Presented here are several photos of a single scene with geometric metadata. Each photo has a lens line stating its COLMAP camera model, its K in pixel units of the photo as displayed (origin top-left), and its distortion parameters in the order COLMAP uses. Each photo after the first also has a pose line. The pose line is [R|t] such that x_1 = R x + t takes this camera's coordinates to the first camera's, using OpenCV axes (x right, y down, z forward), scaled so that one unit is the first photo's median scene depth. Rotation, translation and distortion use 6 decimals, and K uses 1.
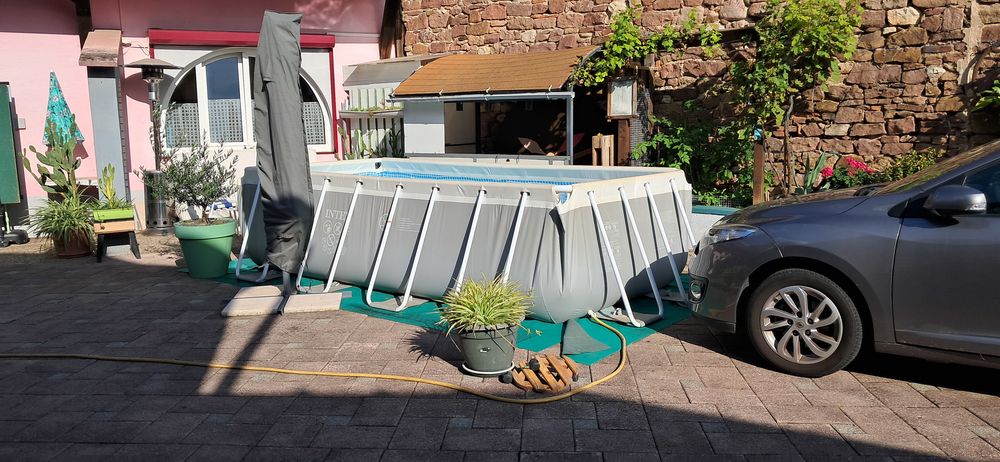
lens RADIAL K [[753.6, 0, 497.9], [0, 753.6, 229.1], [0, 0, 1]] dist [0.011827, 0.001841]
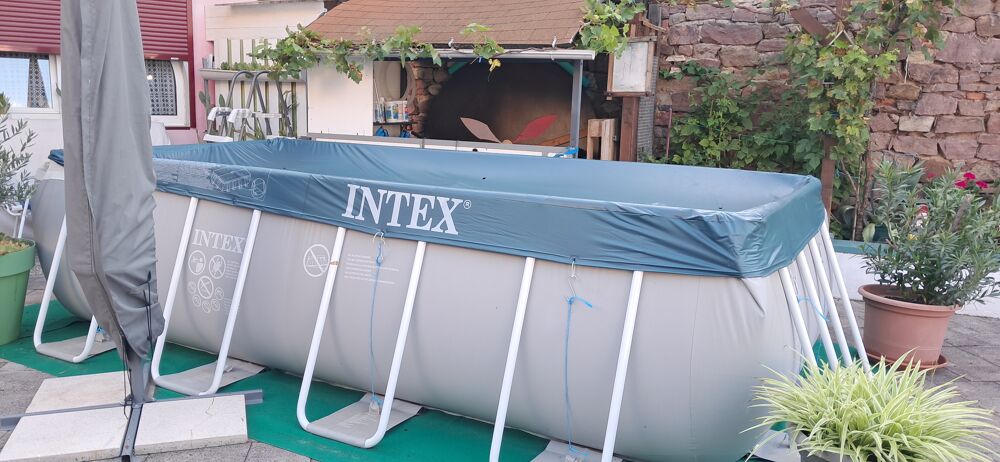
lens RADIAL K [[753.6, 0, 503.6], [0, 753.6, 235.6], [0, 0, 1]] dist [0.011827, 0.001841]
pose [[0.977594, 0.008974, 0.210308, -0.112308], [-0.014710, 0.999561, 0.025724, -0.034855], [-0.209985, -0.028241, 0.977297, 0.361818]]
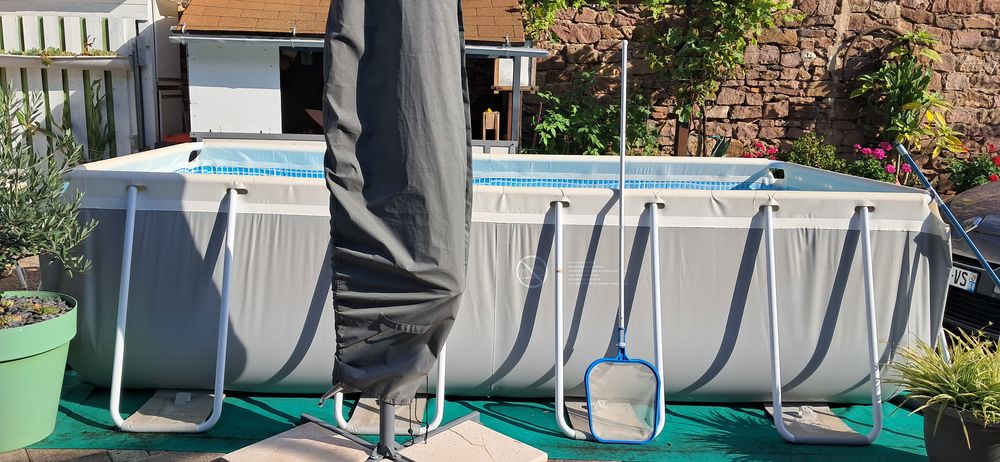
lens RADIAL K [[753.6, 0, 500.2], [0, 753.6, 231.3], [0, 0, 1]] dist [0.011827, 0.001841]
pose [[0.764056, -0.076885, 0.640552, -0.373786], [0.056445, 0.997033, 0.052344, -0.050269], [-0.642675, -0.003838, 0.766129, 0.475714]]
